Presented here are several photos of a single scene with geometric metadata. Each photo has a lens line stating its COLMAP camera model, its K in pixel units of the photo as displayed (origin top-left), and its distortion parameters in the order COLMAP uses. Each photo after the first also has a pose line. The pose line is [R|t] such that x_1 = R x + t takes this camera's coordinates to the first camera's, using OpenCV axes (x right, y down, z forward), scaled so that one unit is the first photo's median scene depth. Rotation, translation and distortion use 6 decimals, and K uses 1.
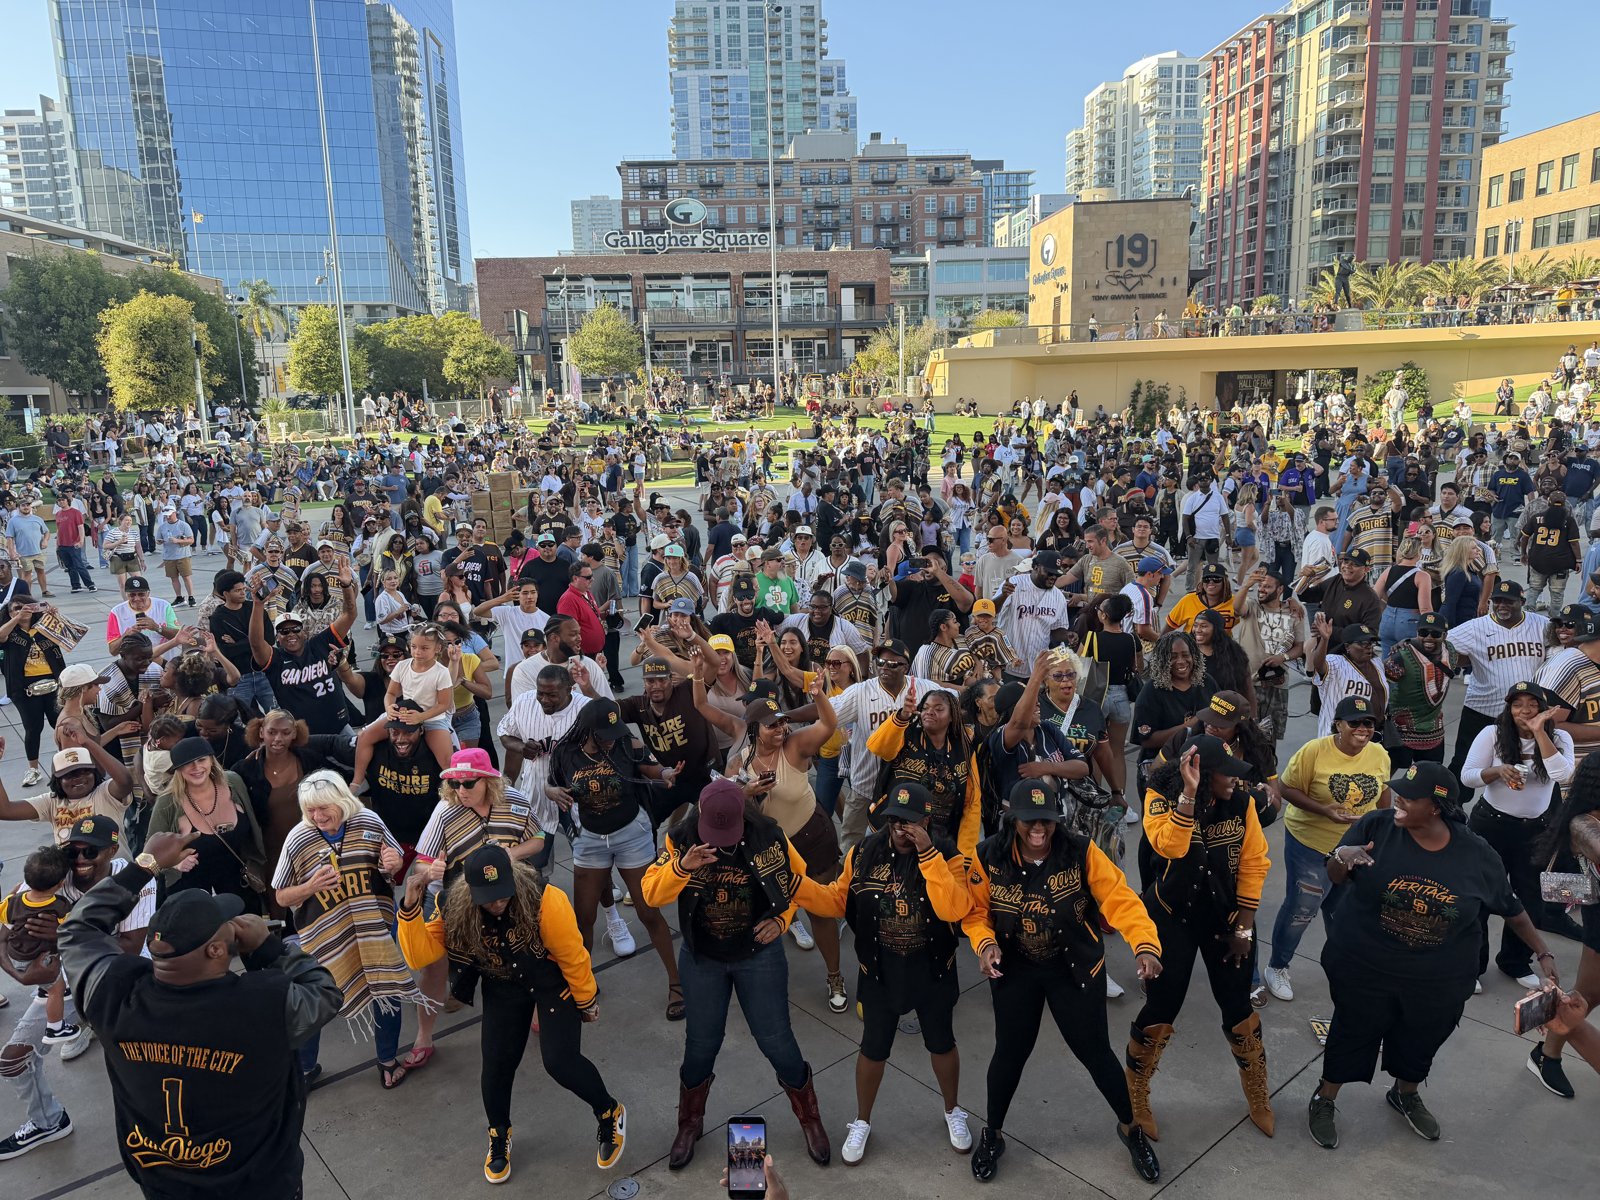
lens RADIAL K [[1111.9, 0, 789.0], [0, 1111.9, 592.5], [0, 0, 1]] dist [0.023564, -0.034915]
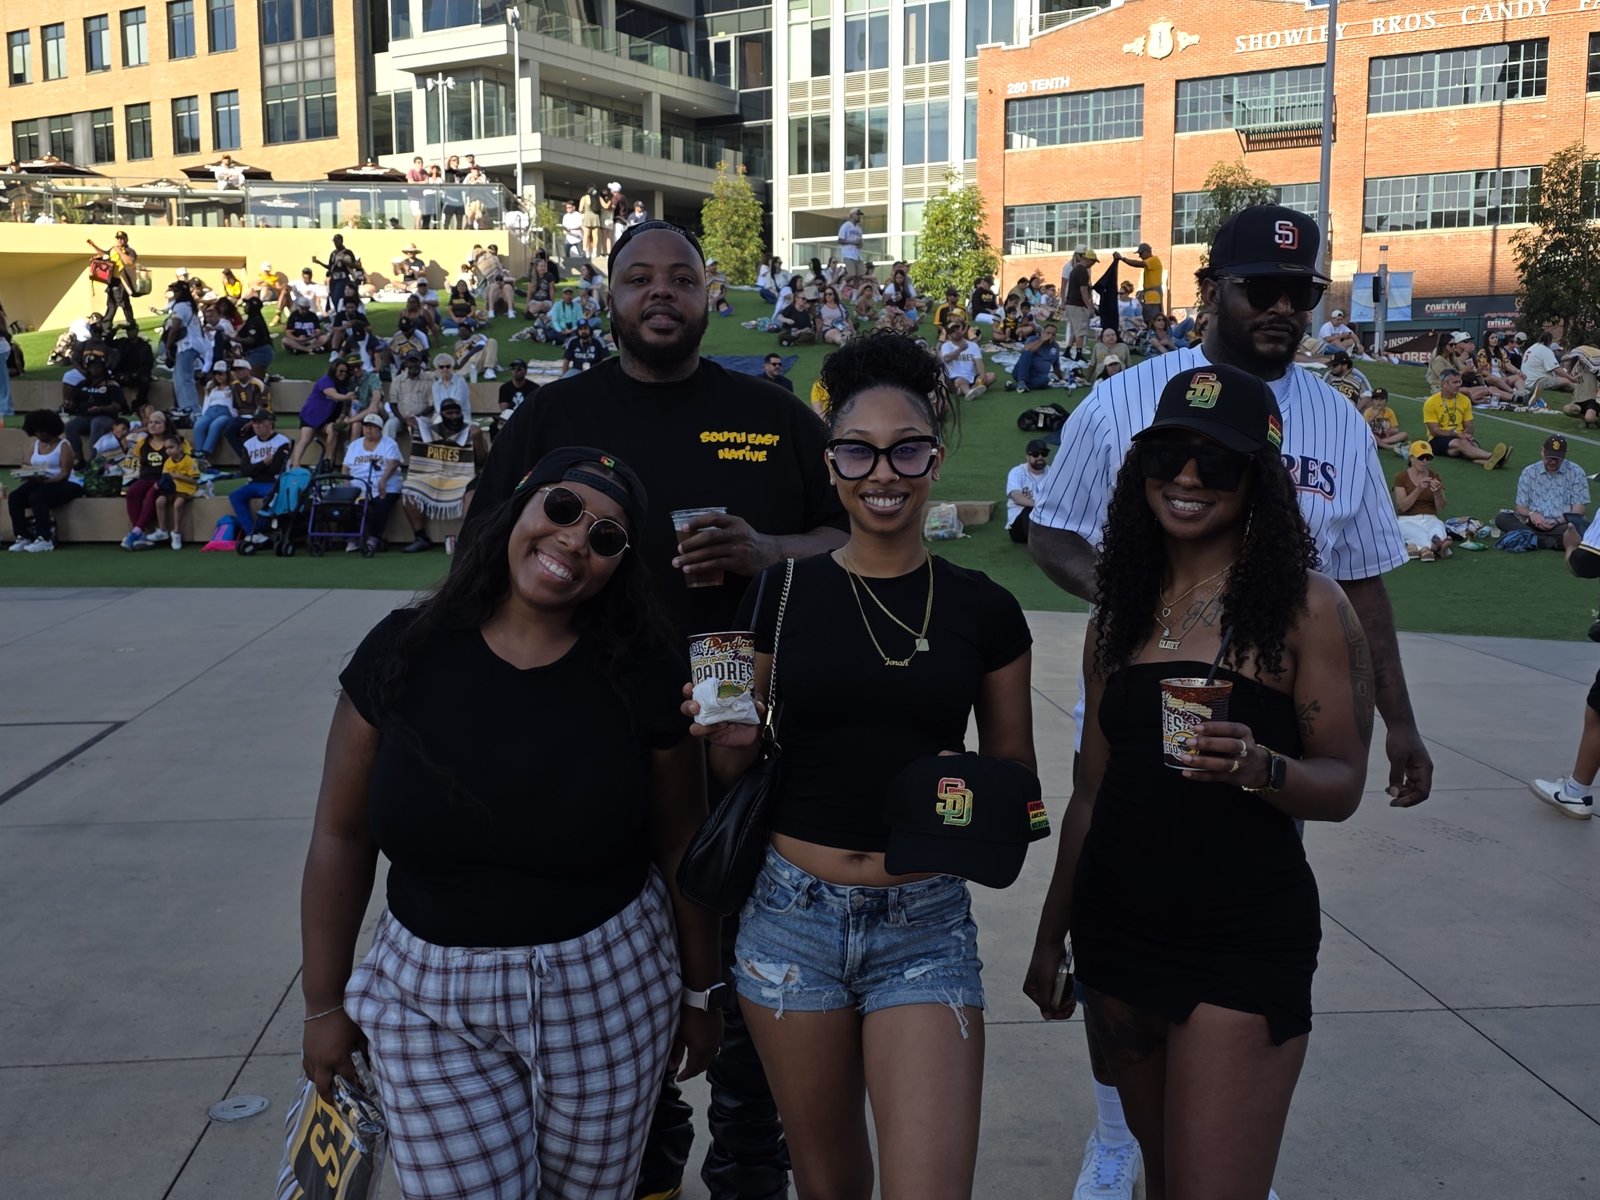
lens RADIAL K [[1699.4, 0, 809.0], [0, 1699.4, 599.1], [0, 0, 1]] dist [0.059381, -0.073061]
pose [[0.570503, -0.067576, 0.818511, 0.093737], [0.129400, 0.991557, -0.008329, -0.012155], [-0.811038, 0.110667, 0.574431, 0.100773]]
